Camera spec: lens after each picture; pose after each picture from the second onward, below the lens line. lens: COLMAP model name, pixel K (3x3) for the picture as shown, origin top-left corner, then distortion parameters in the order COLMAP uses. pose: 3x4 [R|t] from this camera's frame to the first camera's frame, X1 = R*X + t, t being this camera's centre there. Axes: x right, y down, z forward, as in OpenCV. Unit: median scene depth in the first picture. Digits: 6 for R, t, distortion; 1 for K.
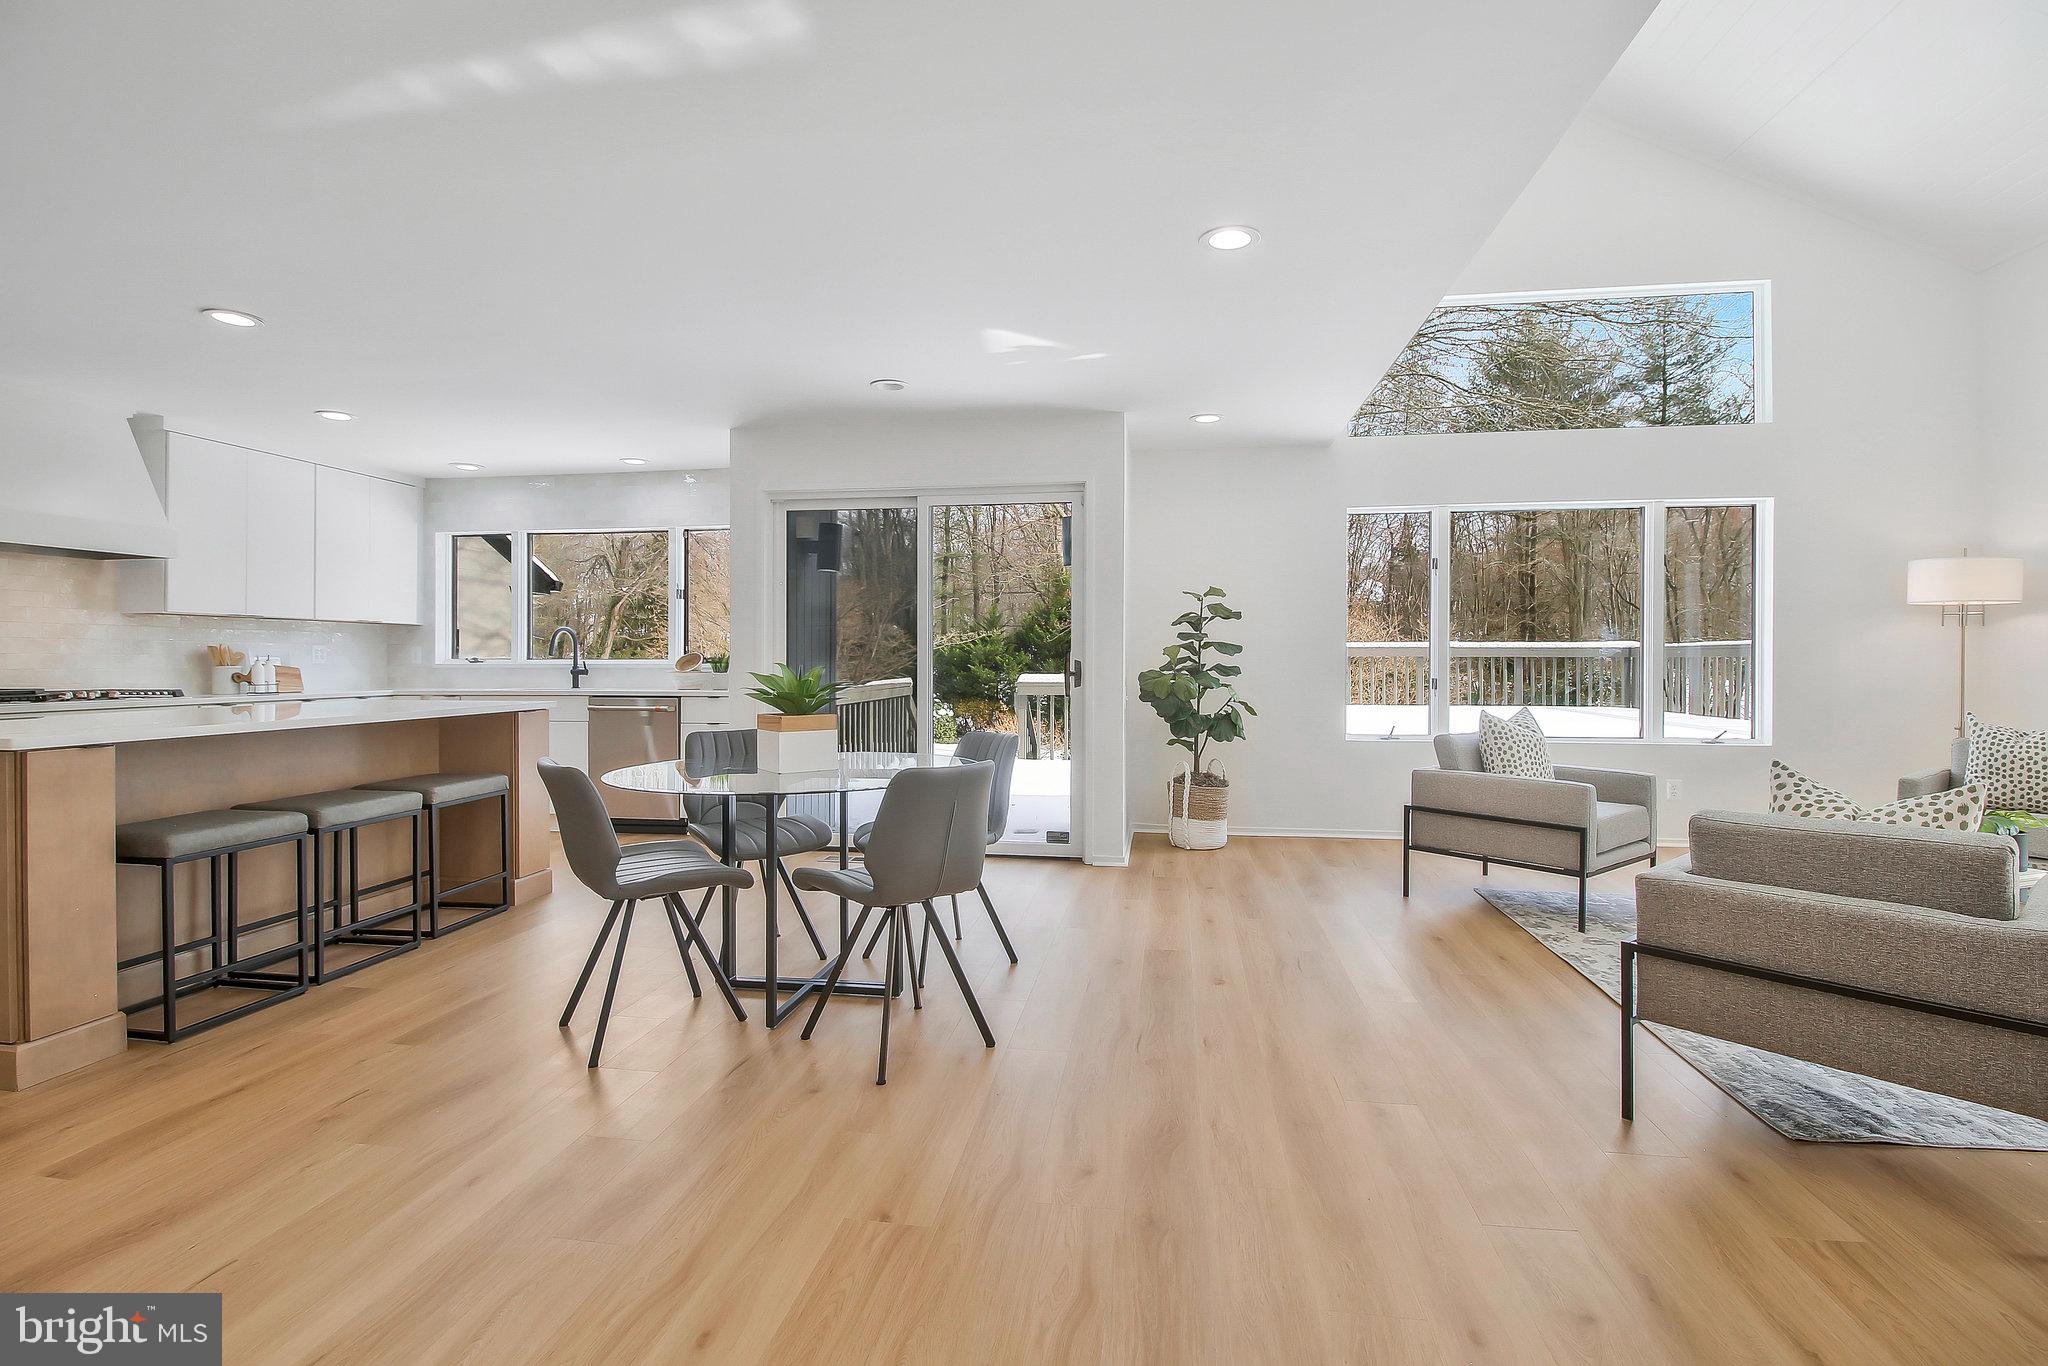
lens RADIAL K [[959.8, 0, 1029.1], [0, 959.8, 671.4], [0, 0, 1]] dist [-0.003195, -0.010930]
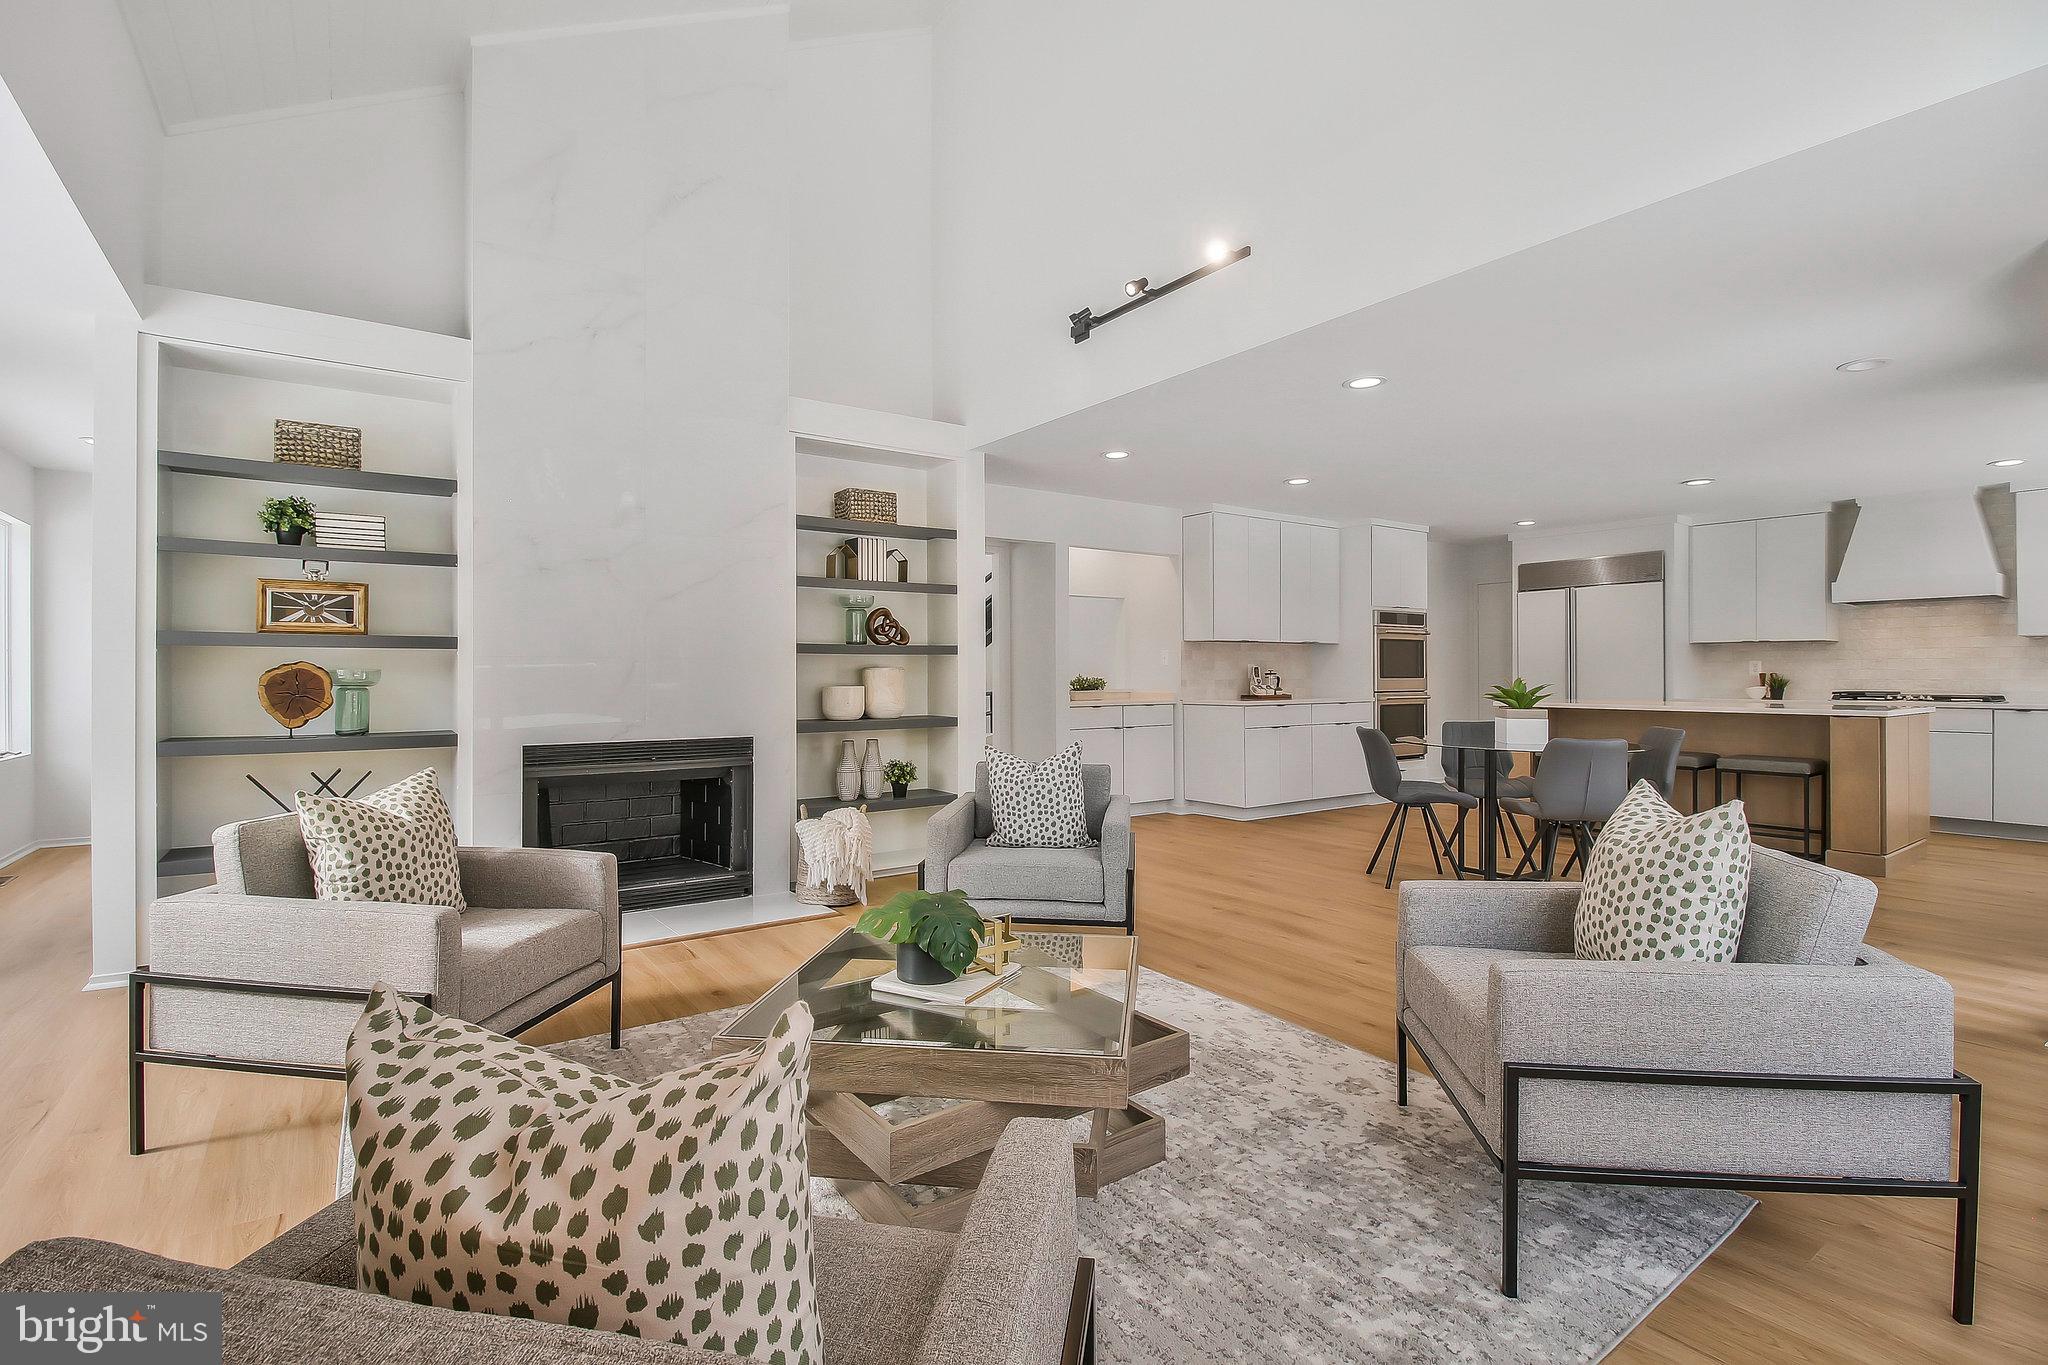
lens RADIAL K [[959.8, 0, 1009.7], [0, 959.8, 669.4], [0, 0, 1]] dist [-0.003195, -0.010930]
pose [[-0.735476, 0.002449, -0.677547, 1.015979], [-0.003129, 0.999971, 0.007010, -0.023520], [0.677544, 0.007276, -0.735446, 1.093892]]
